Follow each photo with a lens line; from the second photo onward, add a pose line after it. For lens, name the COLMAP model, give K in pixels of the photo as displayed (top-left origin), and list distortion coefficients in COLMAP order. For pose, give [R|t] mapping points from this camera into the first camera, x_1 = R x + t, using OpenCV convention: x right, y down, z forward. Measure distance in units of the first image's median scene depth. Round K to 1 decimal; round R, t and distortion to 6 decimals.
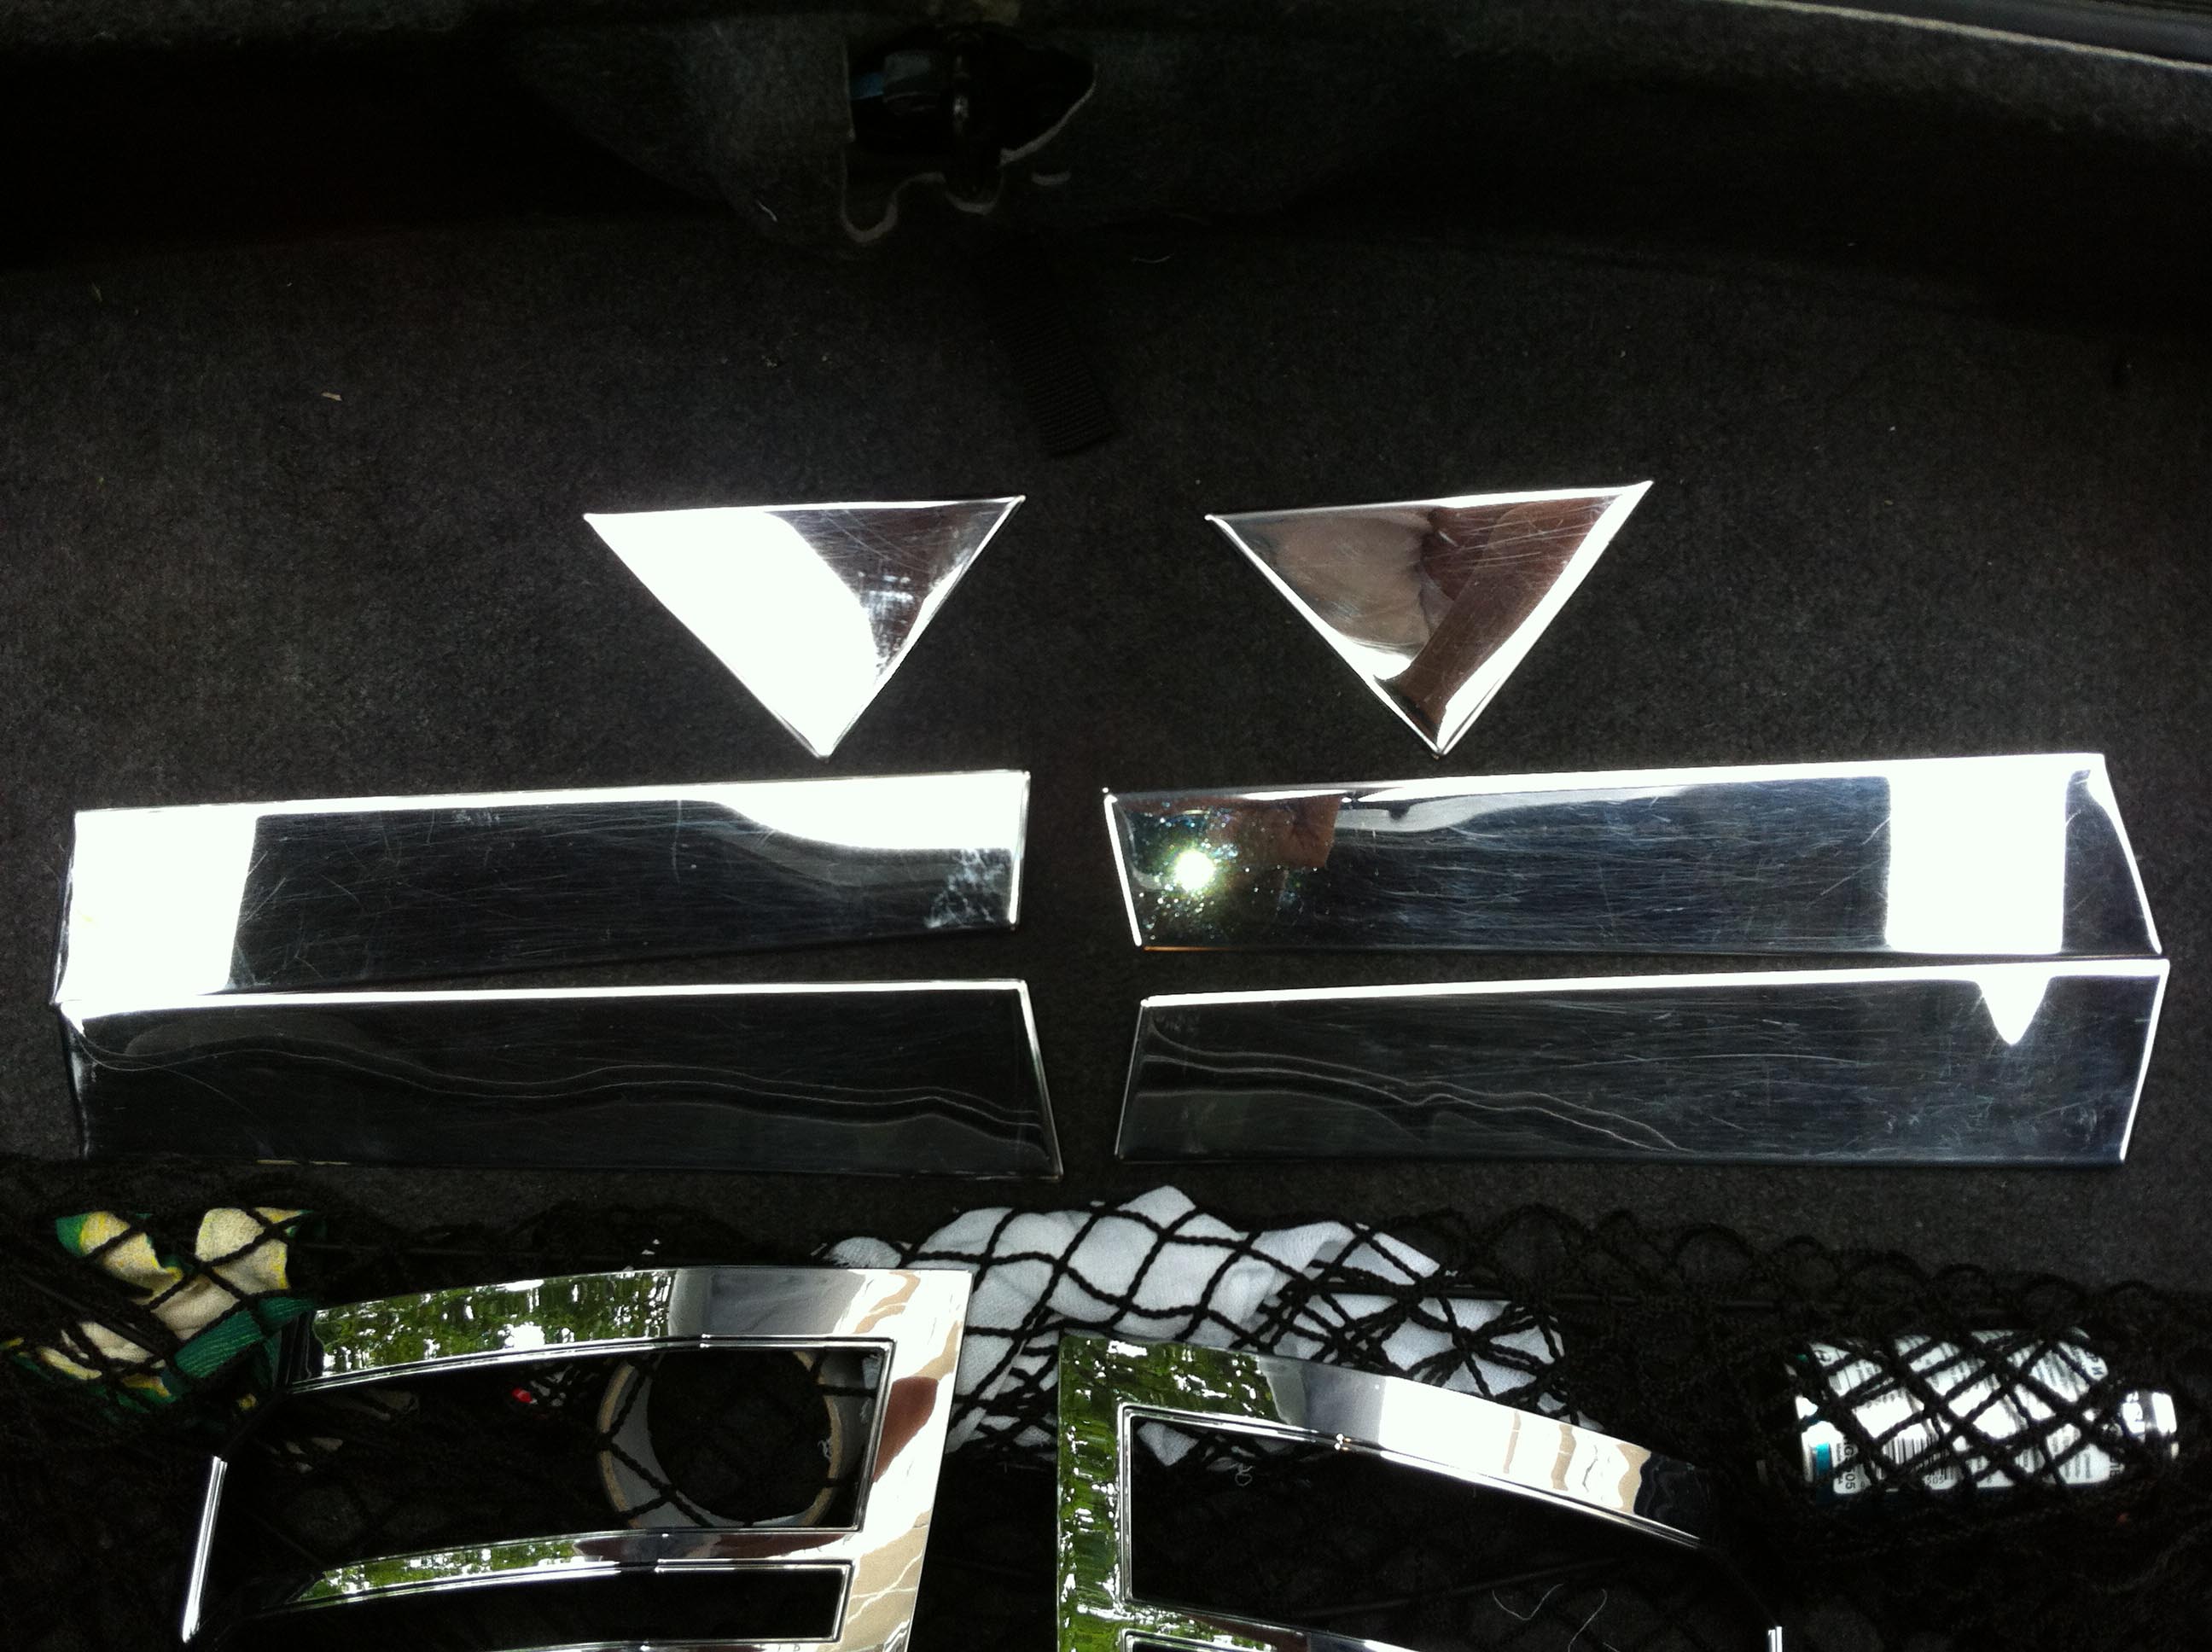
lens RADIAL K [[2047.7, 0, 1096.8], [0, 2047.7, 817.7], [0, 0, 1]] dist [0.090438, -0.290360]
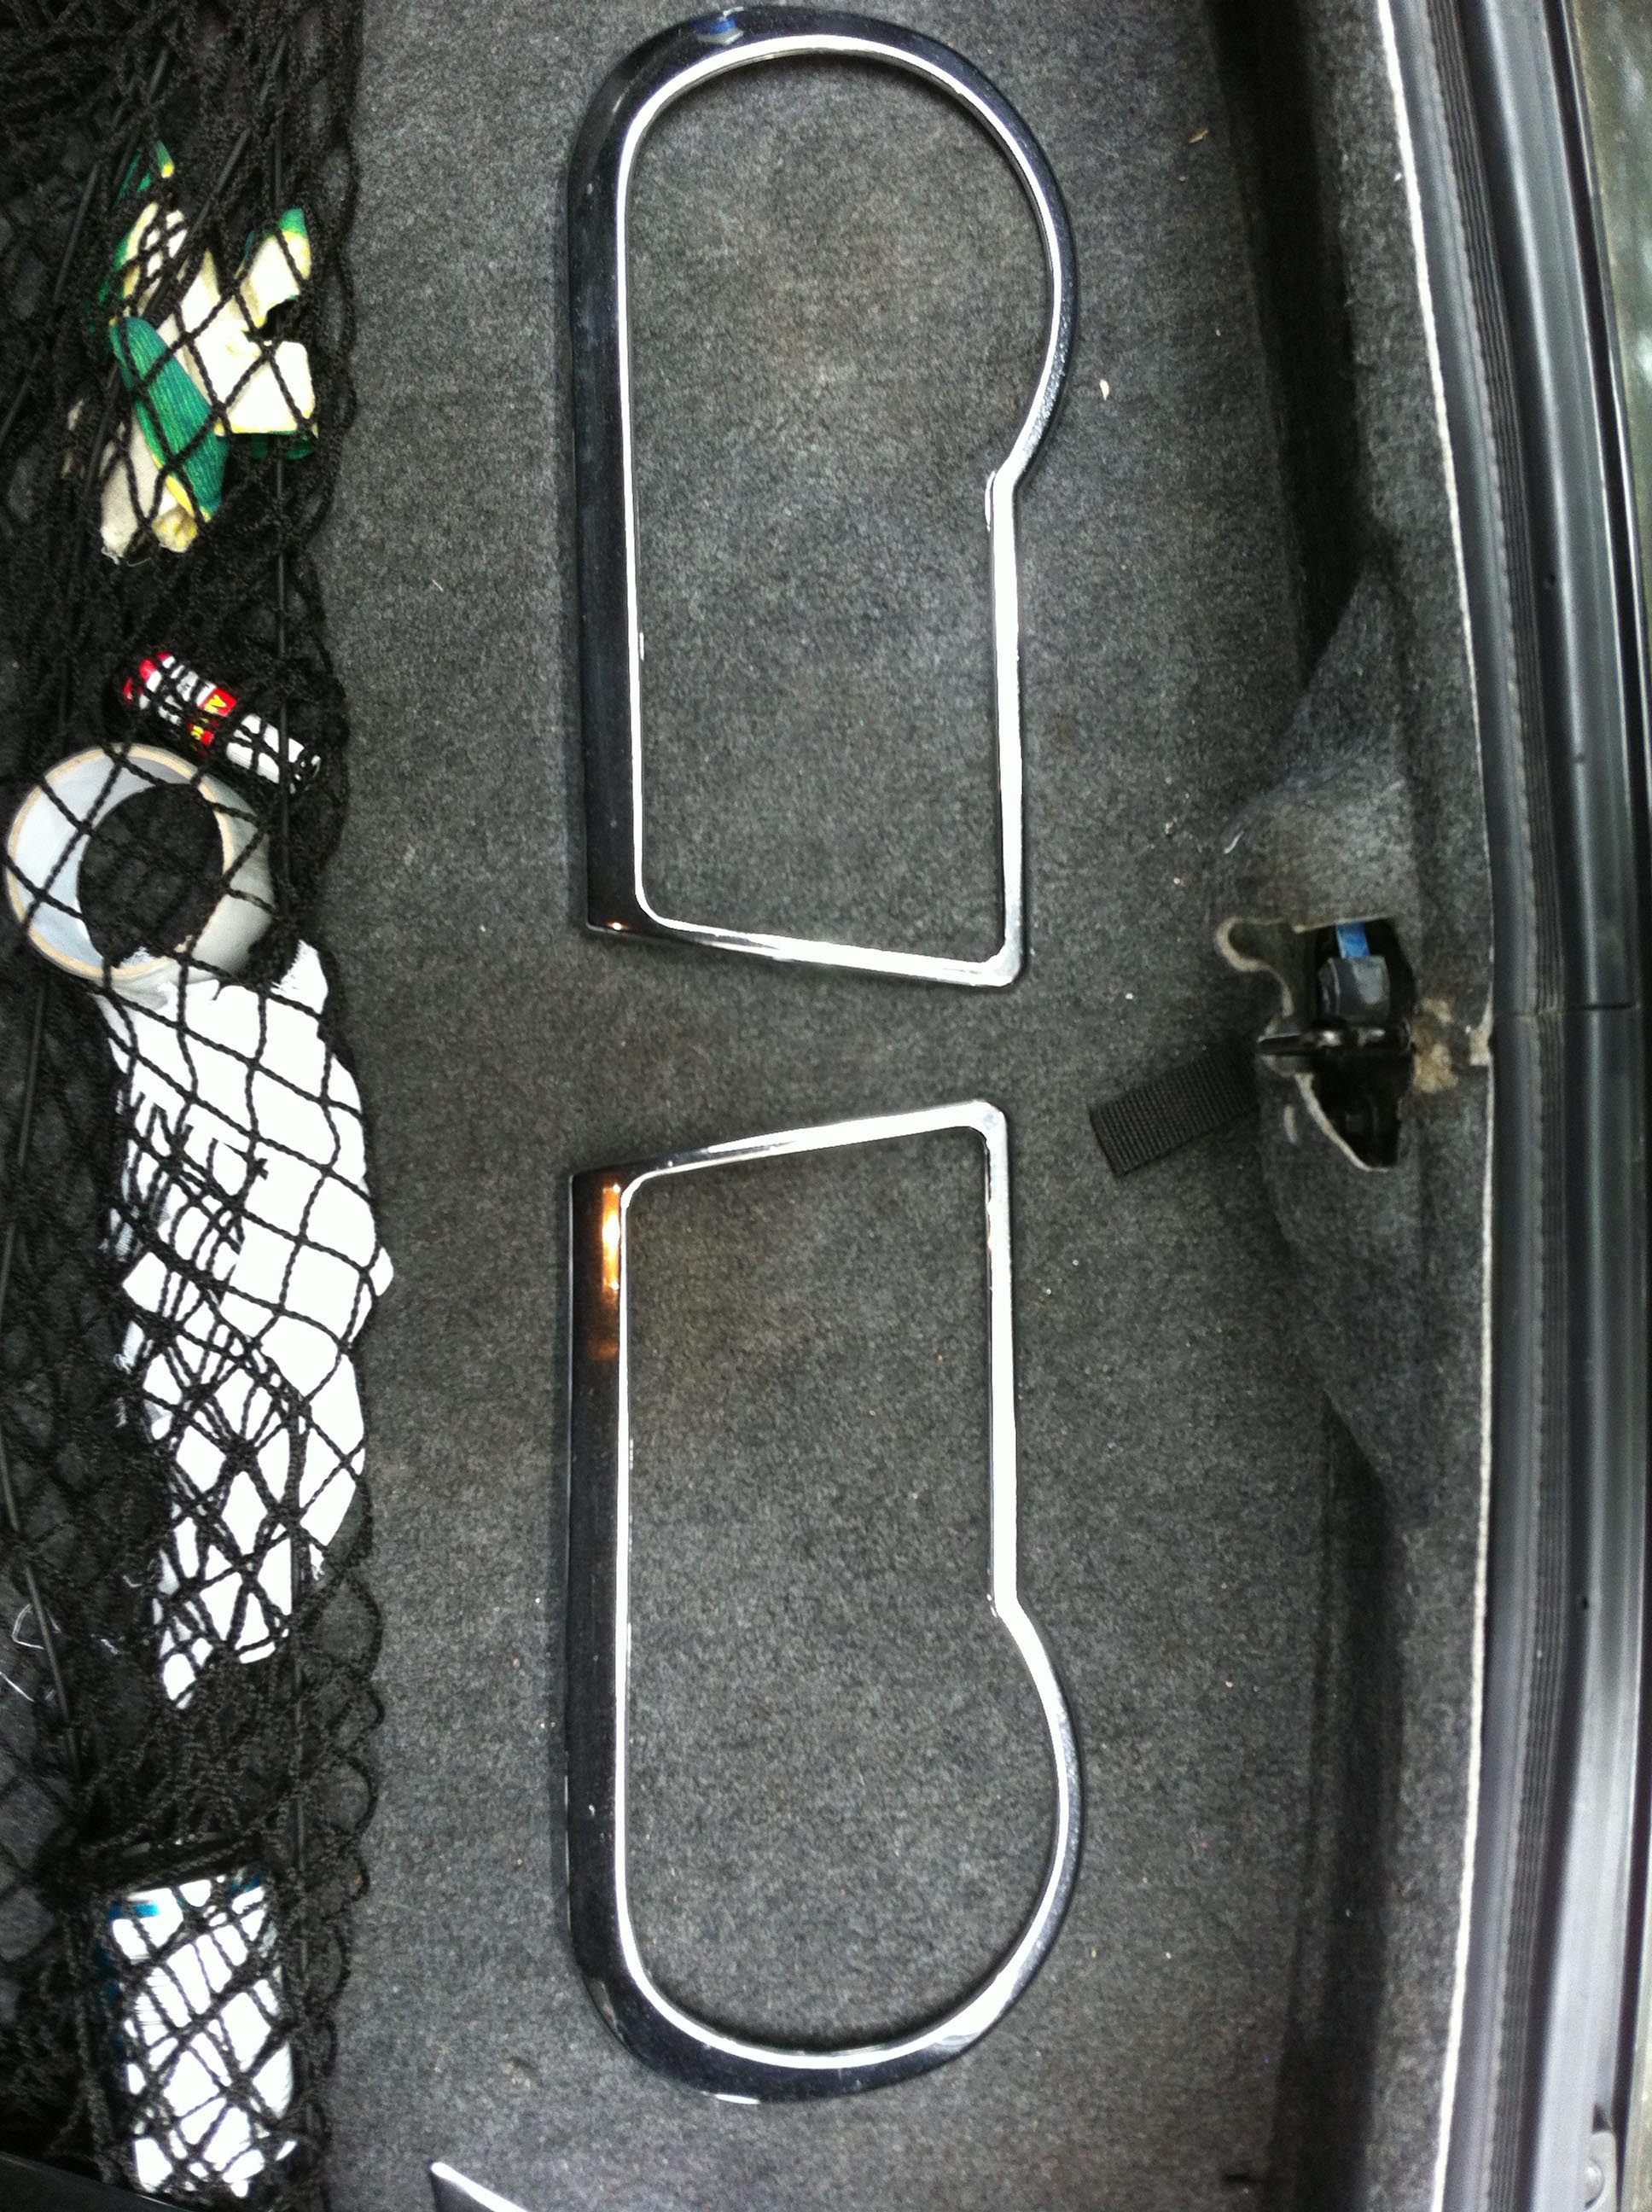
lens RADIAL K [[2050.2, 0, 826.0], [0, 2050.2, 1106.0], [0, 0, 1]] dist [0.098702, -0.321845]
pose [[0.058949, 0.998250, 0.004777, -0.039127], [-0.992768, 0.058122, 0.105039, -0.154430], [0.104577, -0.010934, 0.994457, -0.005680]]
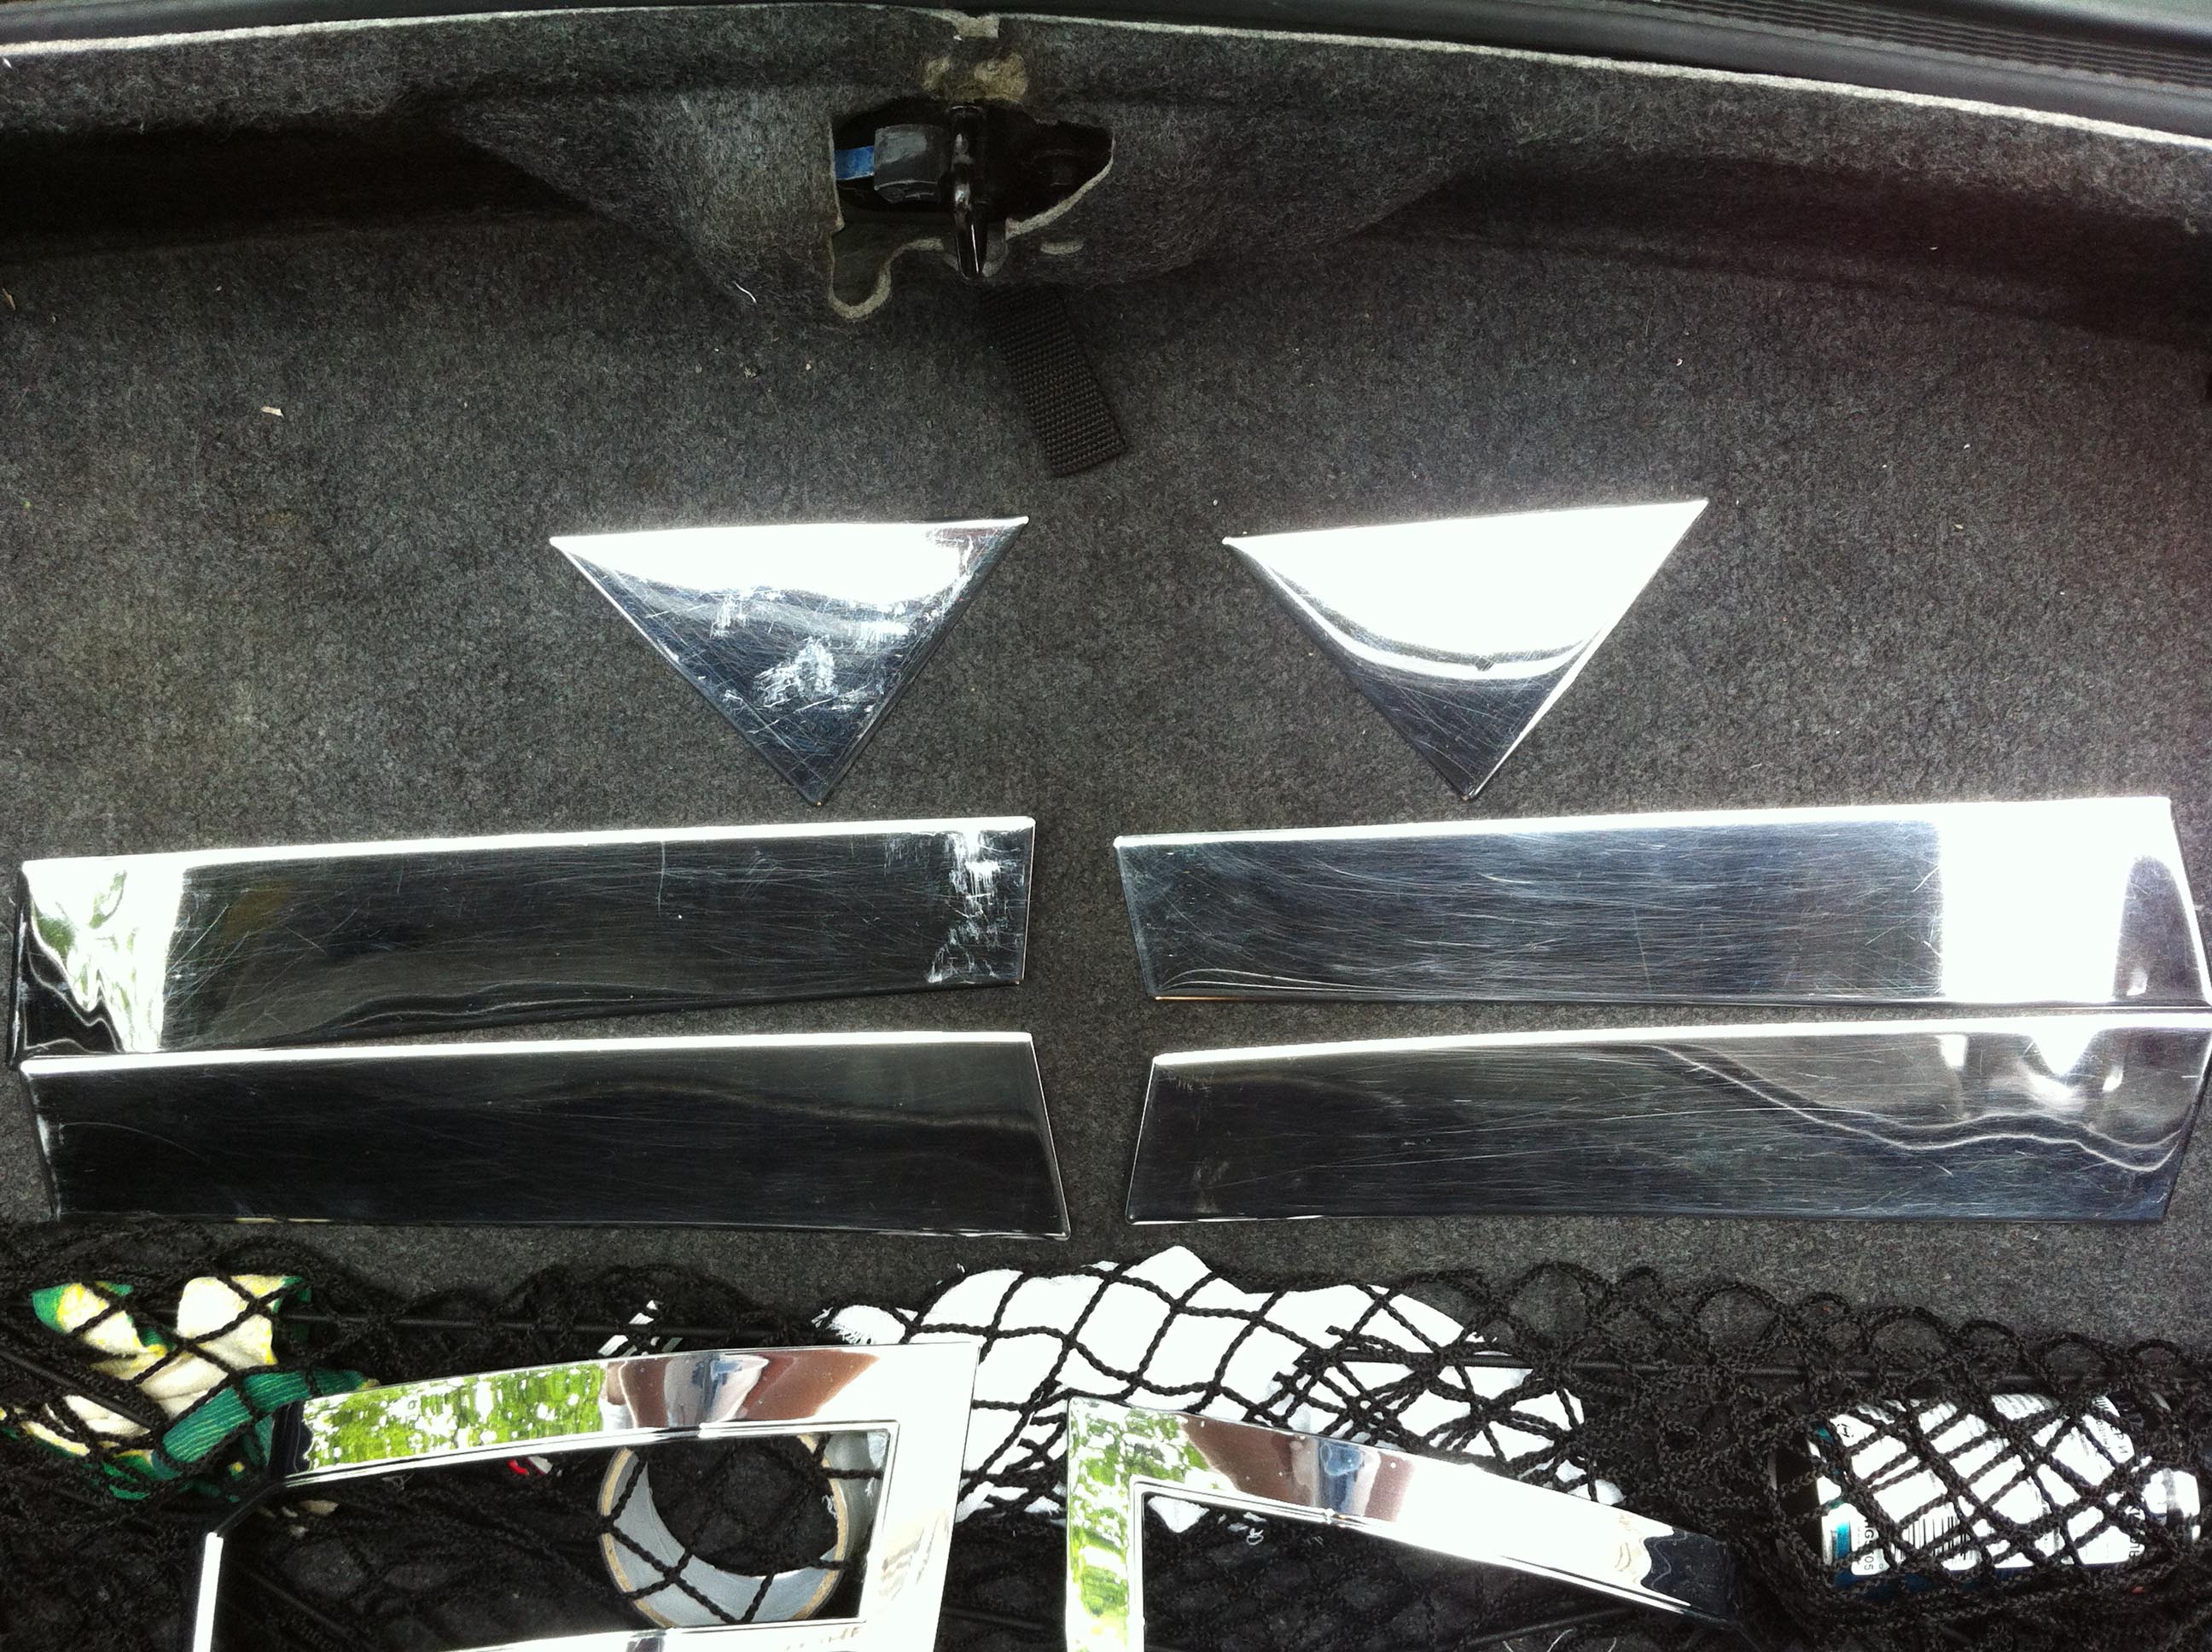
lens RADIAL K [[2071.9, 0, 1096.6], [0, 2071.9, 829.2], [0, 0, 1]] dist [0.073821, -0.260081]
pose [[0.999980, -0.000354, 0.006360, -0.010324], [-0.000512, 0.990764, 0.135600, -0.146176], [-0.006350, -0.135600, 0.990743, 0.055945]]
